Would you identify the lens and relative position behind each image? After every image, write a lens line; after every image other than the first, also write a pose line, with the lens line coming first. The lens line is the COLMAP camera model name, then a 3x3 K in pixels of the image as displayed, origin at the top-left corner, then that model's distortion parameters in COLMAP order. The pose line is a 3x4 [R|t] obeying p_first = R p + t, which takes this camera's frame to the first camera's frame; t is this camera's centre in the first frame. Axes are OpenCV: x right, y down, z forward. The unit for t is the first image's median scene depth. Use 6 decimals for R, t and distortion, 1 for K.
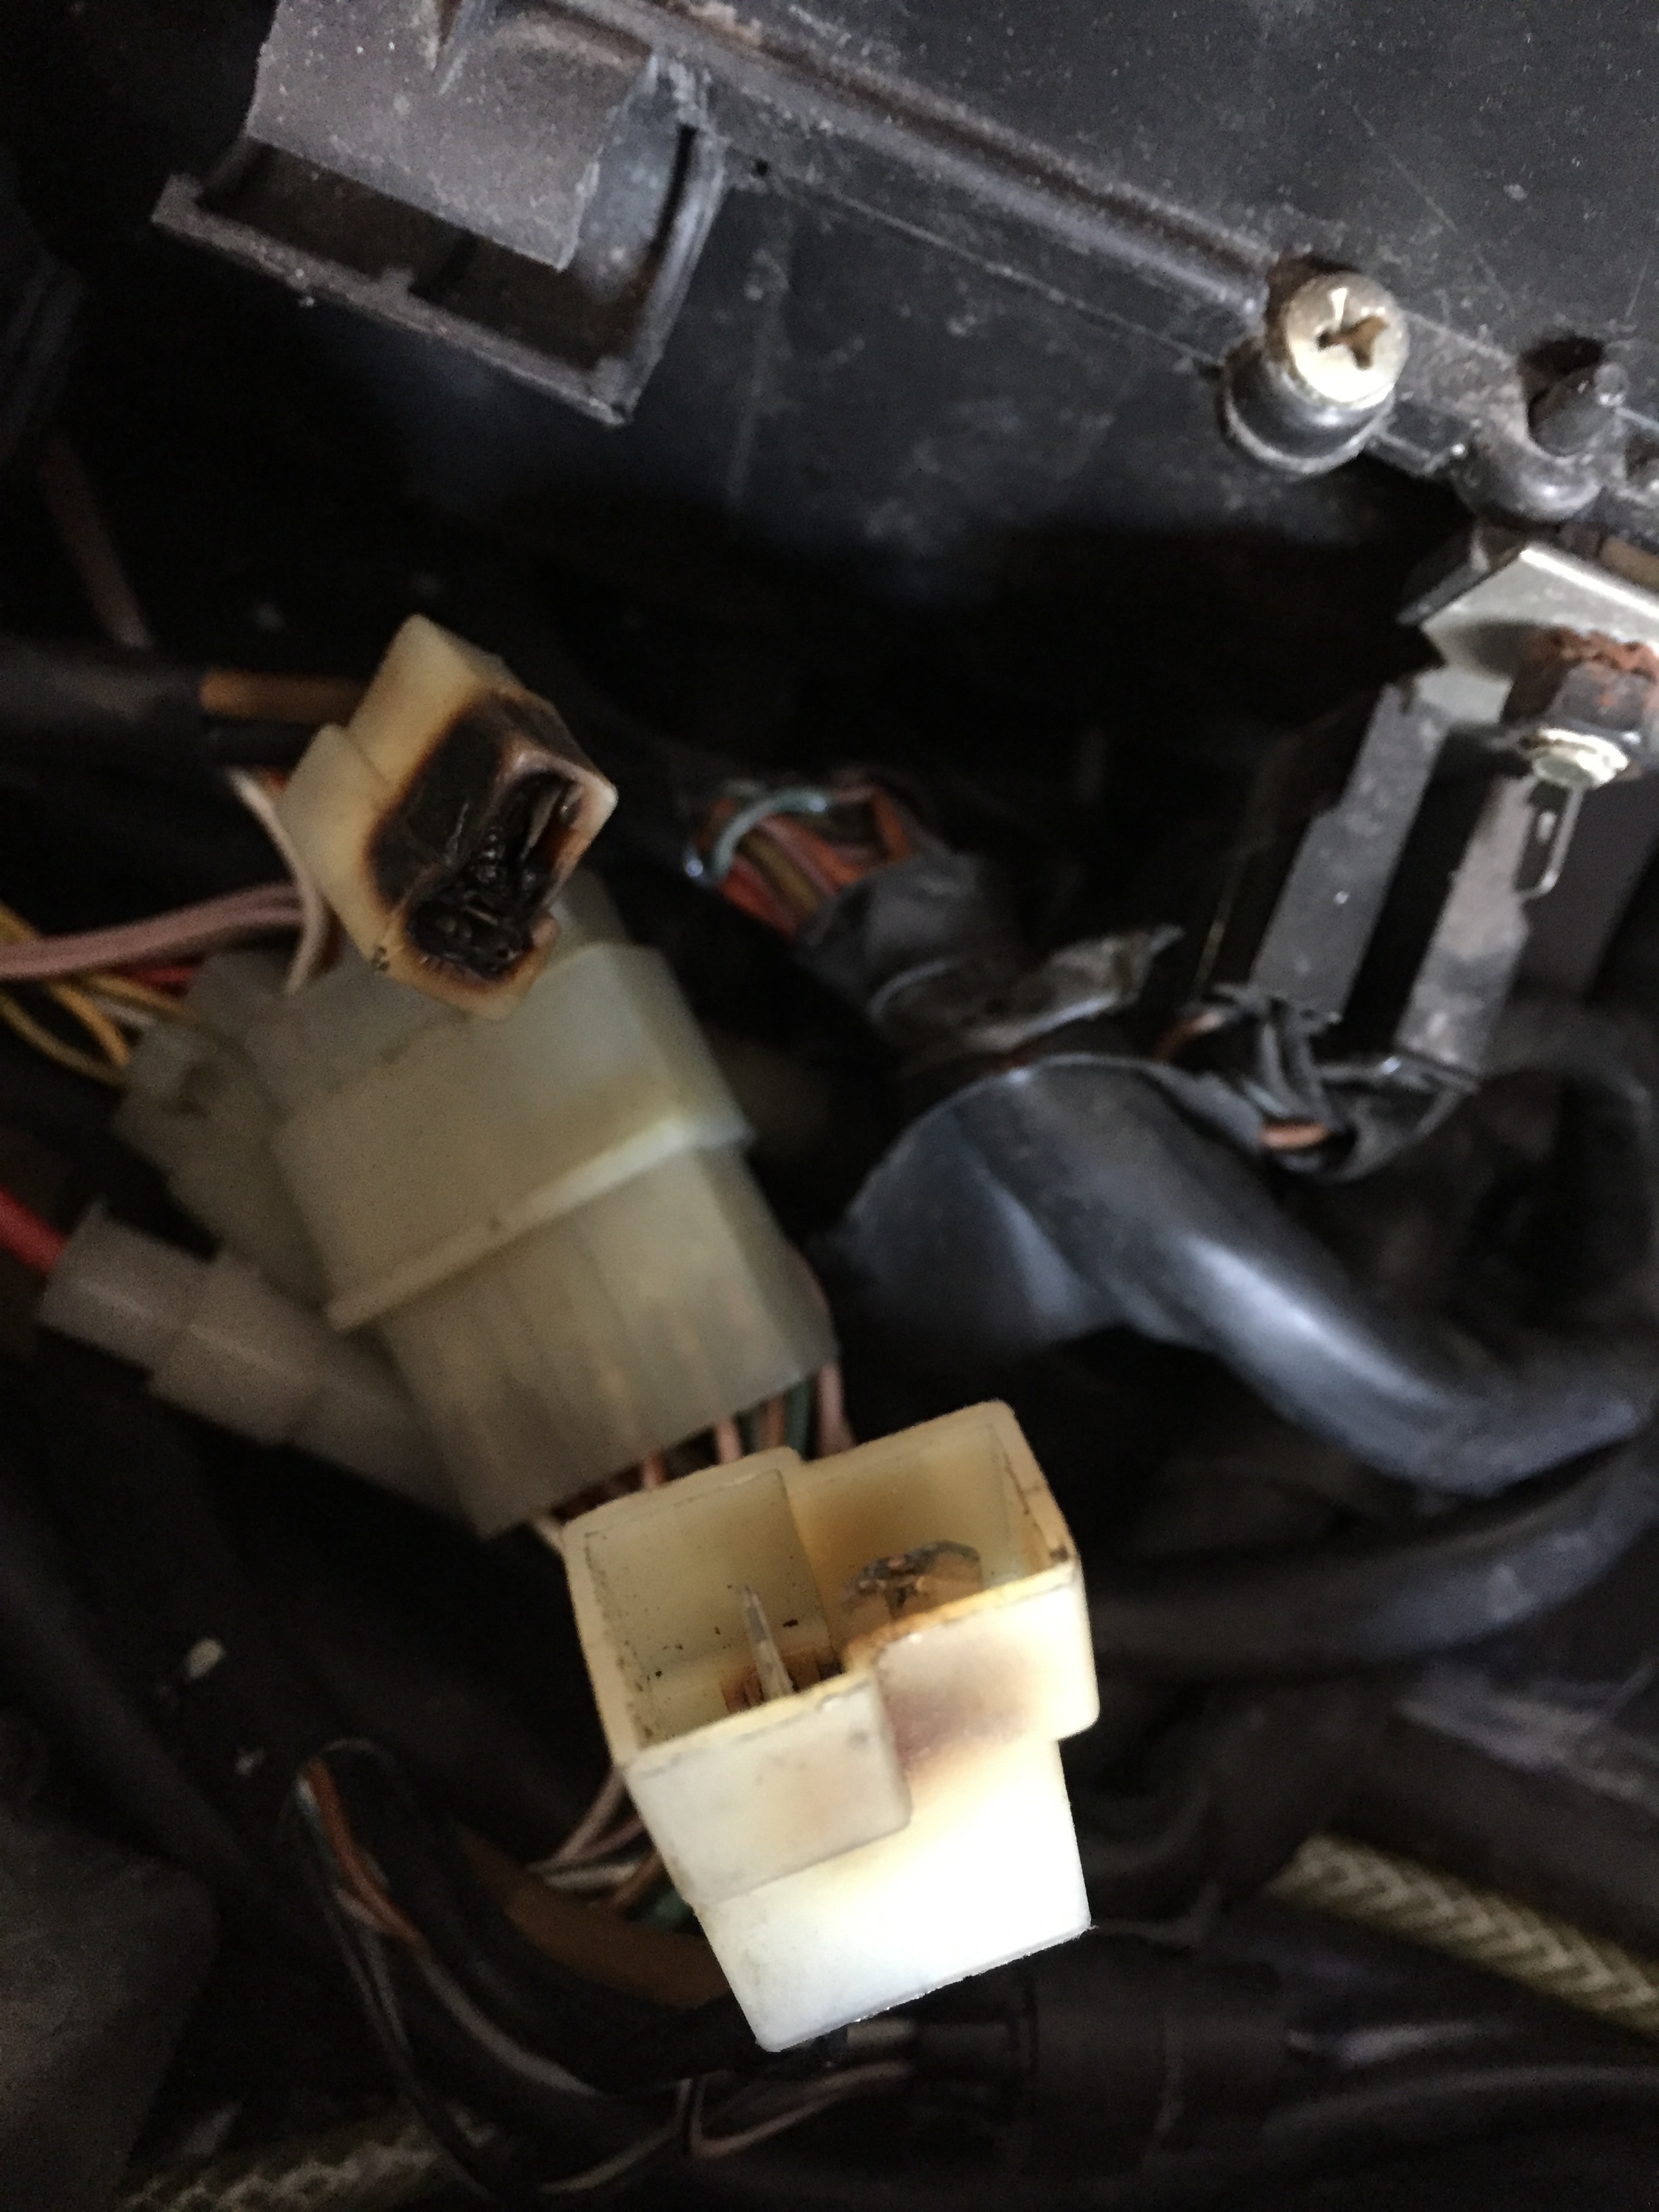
lens RADIAL K [[1909.0, 0, 843.8], [0, 1909.0, 1166.6], [0, 0, 1]] dist [0.052616, -0.116513]
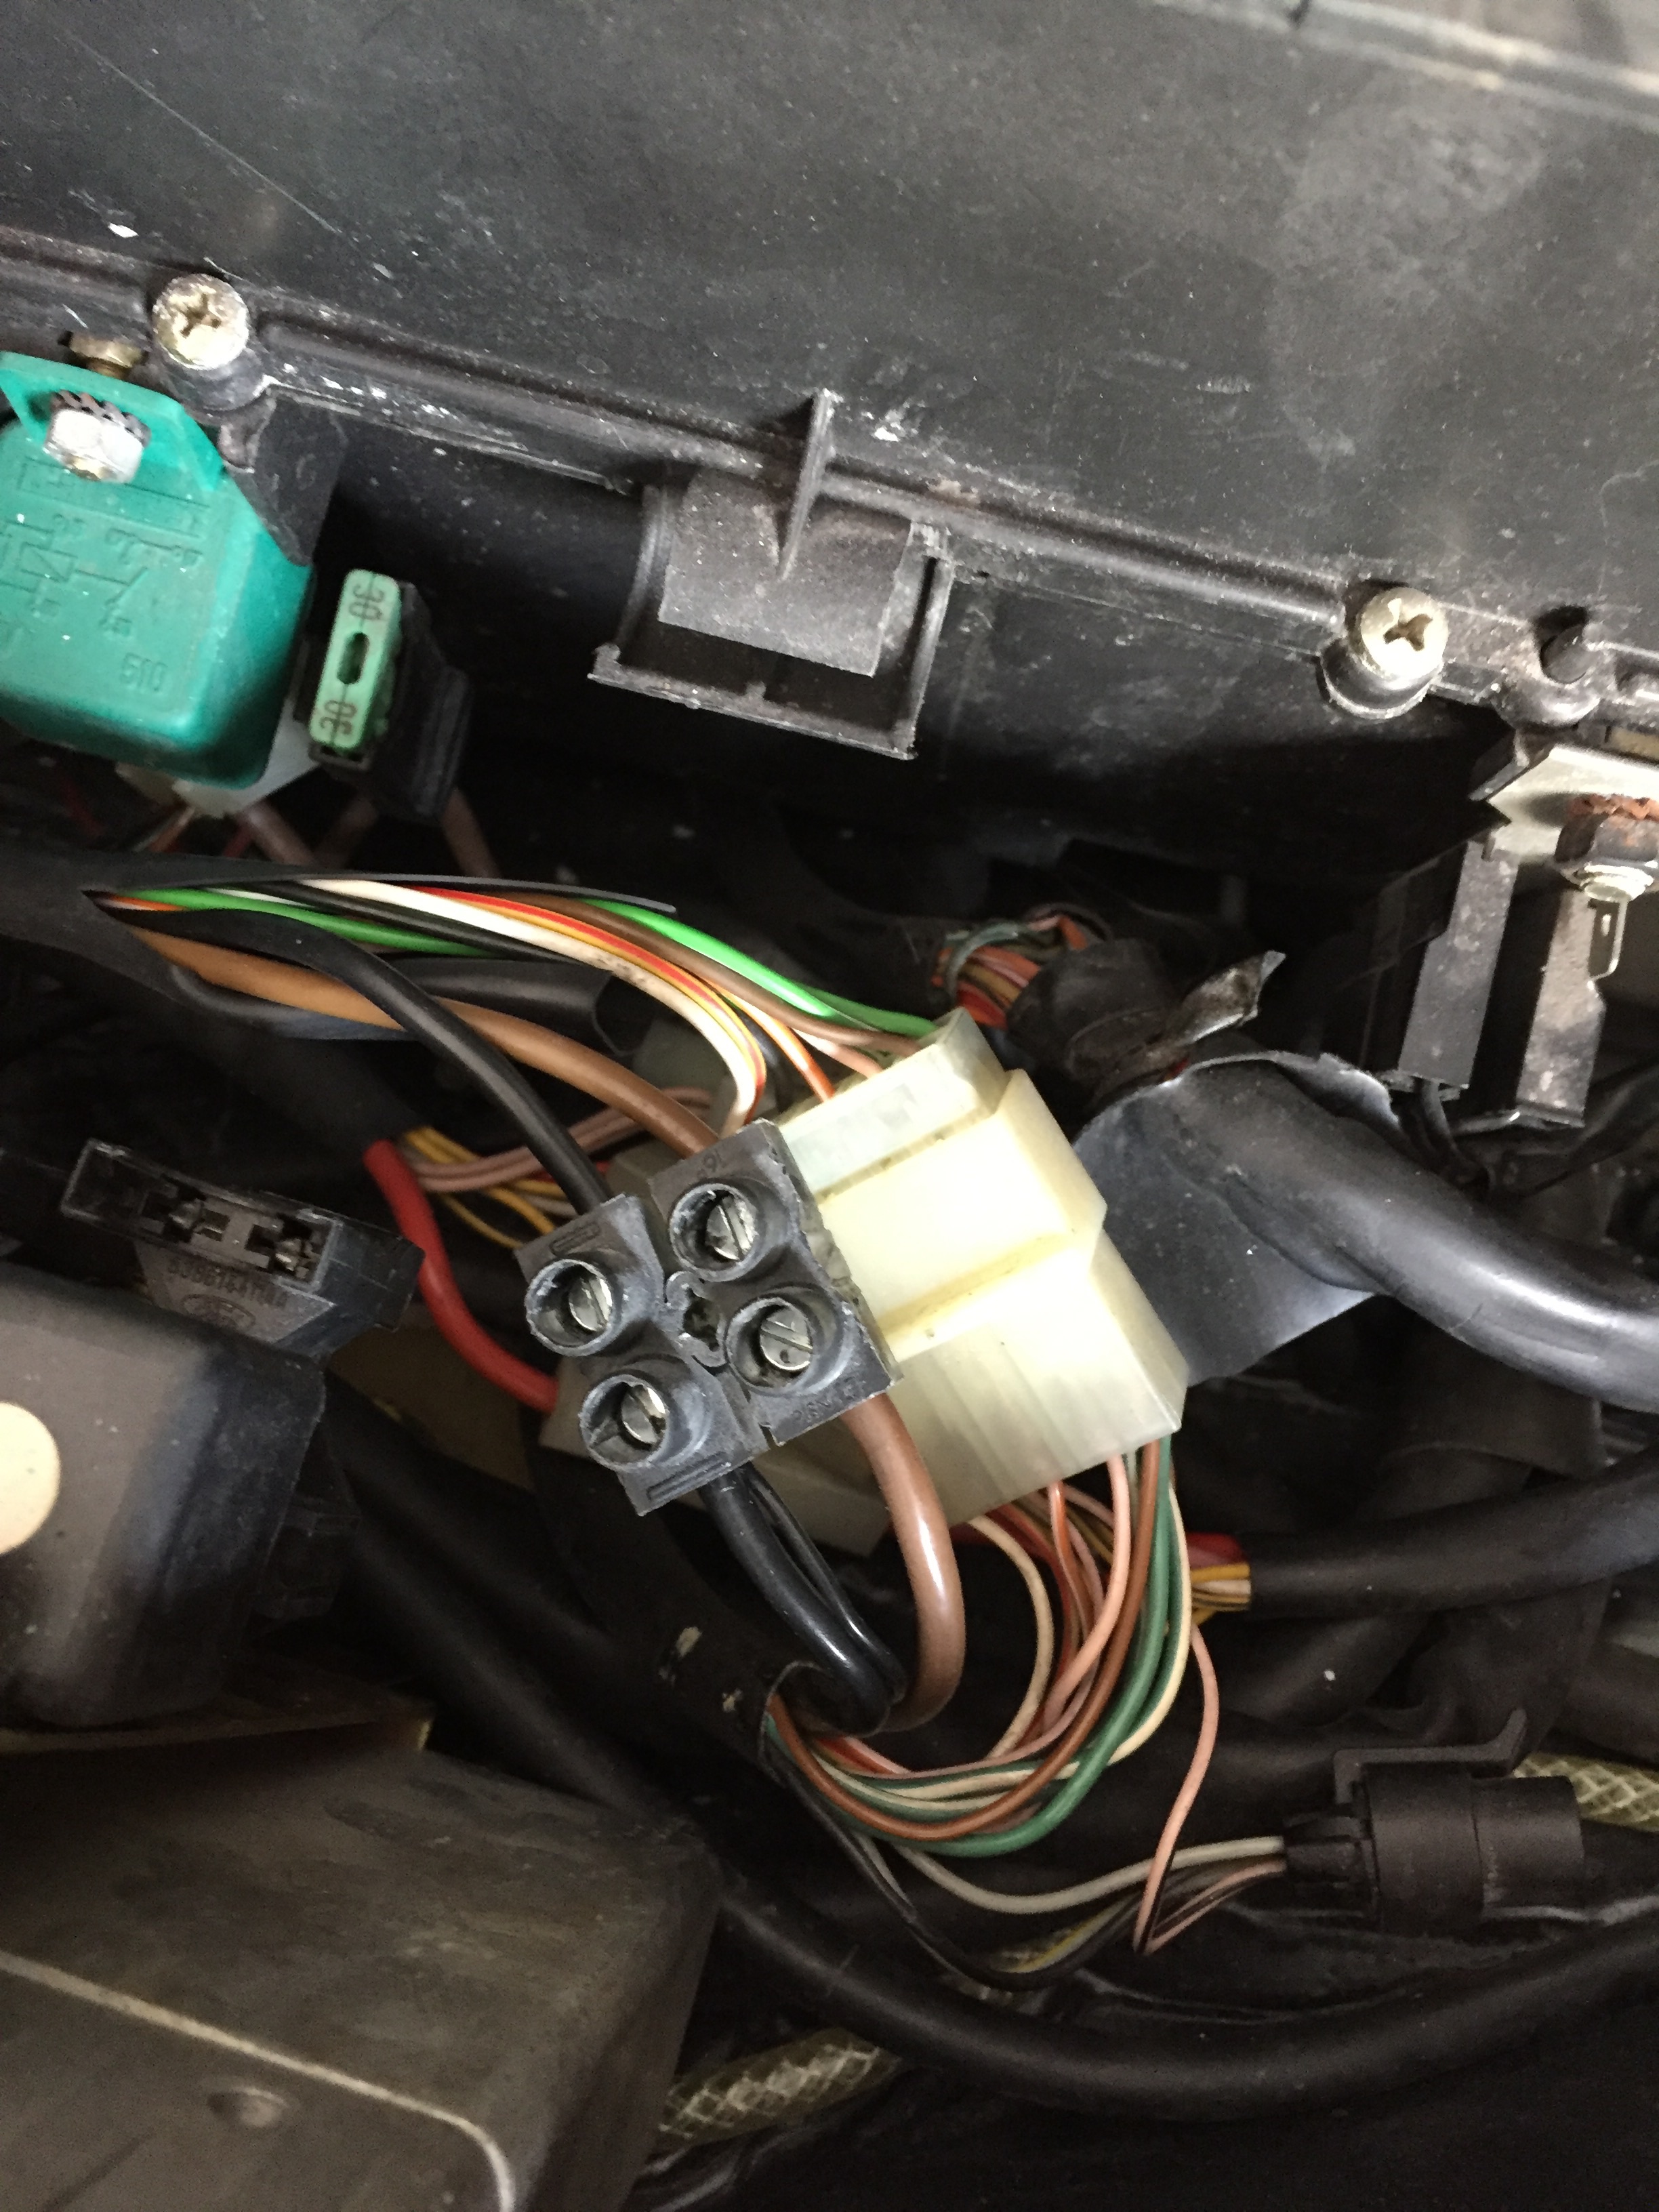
lens RADIAL K [[1909.0, 0, 808.6], [0, 1909.0, 1184.4], [0, 0, 1]] dist [0.052616, -0.116513]
pose [[0.987409, -0.128692, -0.091993, -0.089175], [0.124076, 0.990787, -0.054281, 0.006089], [0.098131, 0.042184, 0.994279, -0.405540]]
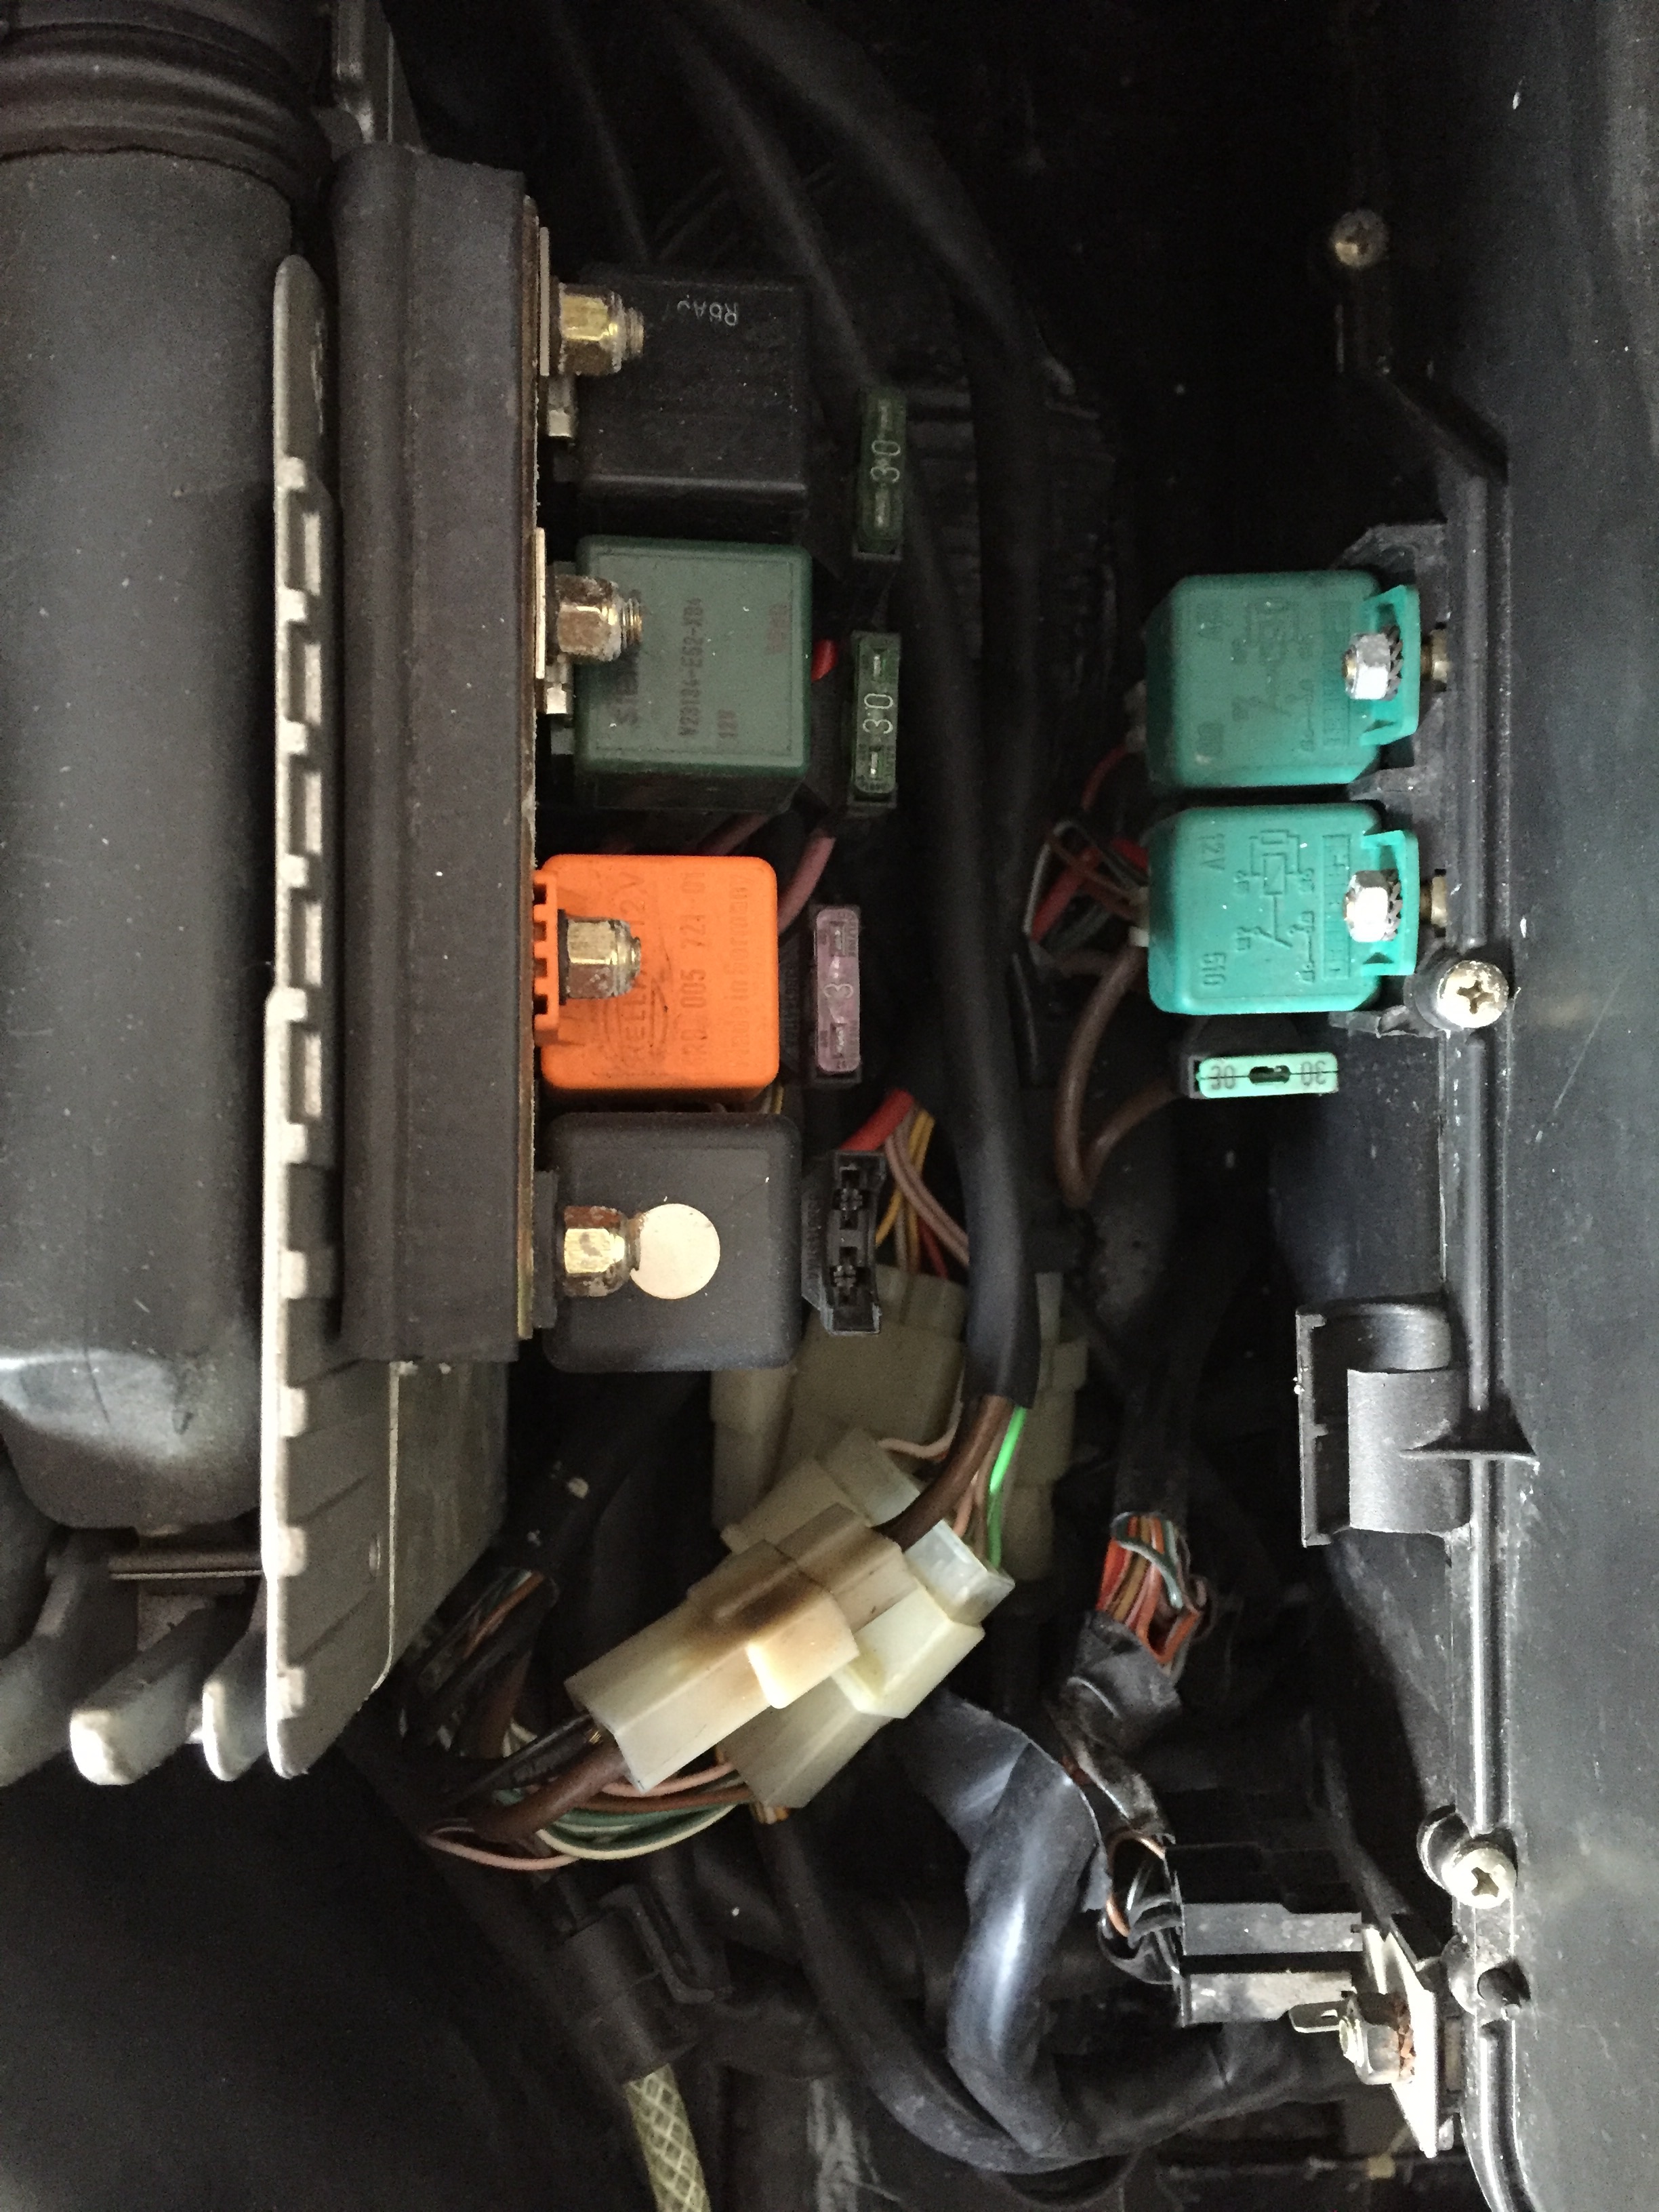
lens RADIAL K [[1909.0, 0, 814.7], [0, 1909.0, 1115.3], [0, 0, 1]] dist [0.052616, -0.116513]
pose [[0.401090, 0.915334, -0.035934, -0.591700], [-0.913620, 0.402572, 0.056867, -0.192373], [0.066519, 0.010021, 0.997735, -0.930736]]
